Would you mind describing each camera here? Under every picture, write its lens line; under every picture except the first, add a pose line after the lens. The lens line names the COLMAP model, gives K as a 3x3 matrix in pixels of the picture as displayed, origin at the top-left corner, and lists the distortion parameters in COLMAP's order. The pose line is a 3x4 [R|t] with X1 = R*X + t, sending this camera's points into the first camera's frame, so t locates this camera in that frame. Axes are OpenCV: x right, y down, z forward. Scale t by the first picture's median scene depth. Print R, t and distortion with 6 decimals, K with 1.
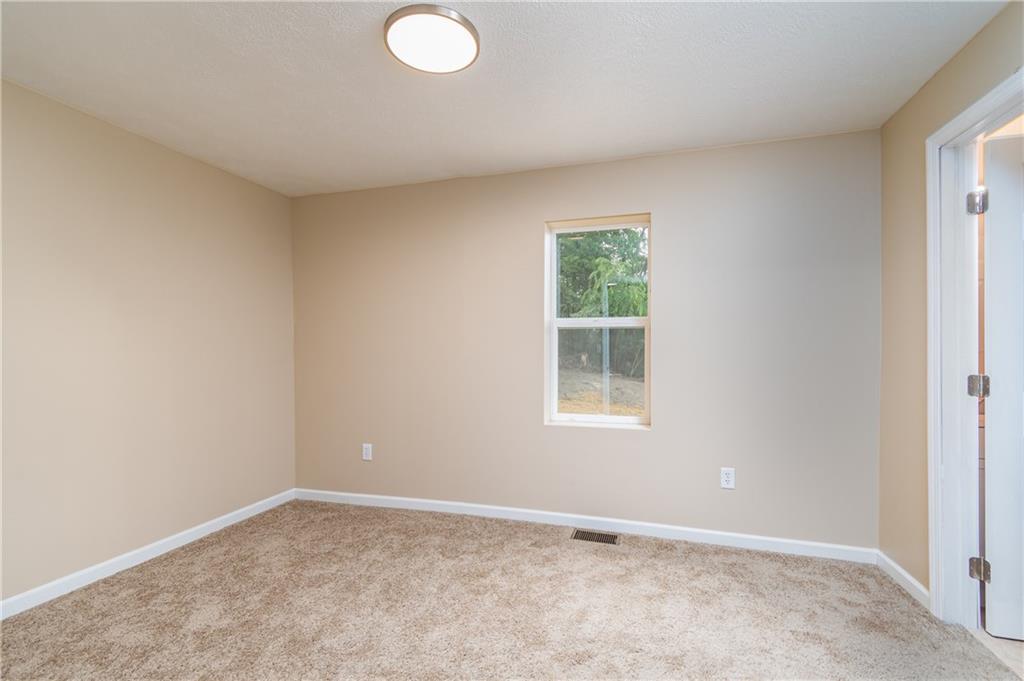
lens RADIAL K [[471.3, 0, 512.7], [0, 471.3, 342.3], [0, 0, 1]] dist [0.003568, -0.000867]
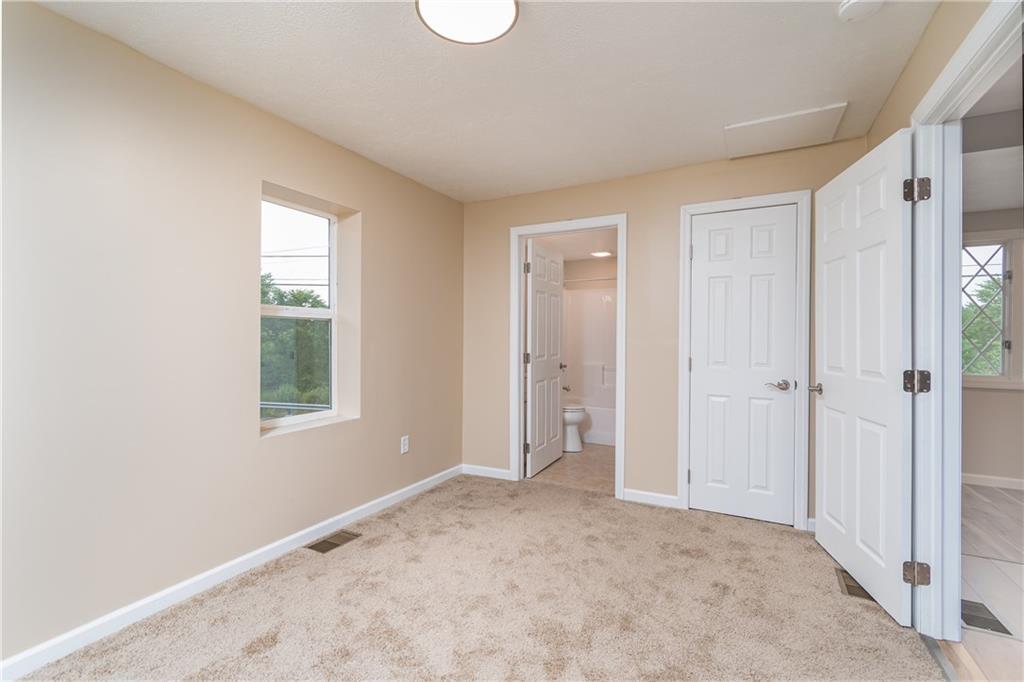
lens RADIAL K [[471.3, 0, 513.2], [0, 471.3, 337.5], [0, 0, 1]] dist [0.003568, -0.000867]
pose [[0.181090, -0.007004, 0.983442, -0.710629], [-0.004667, 0.999957, 0.007981, -0.003577], [-0.983456, -0.006035, 0.181049, 0.499194]]
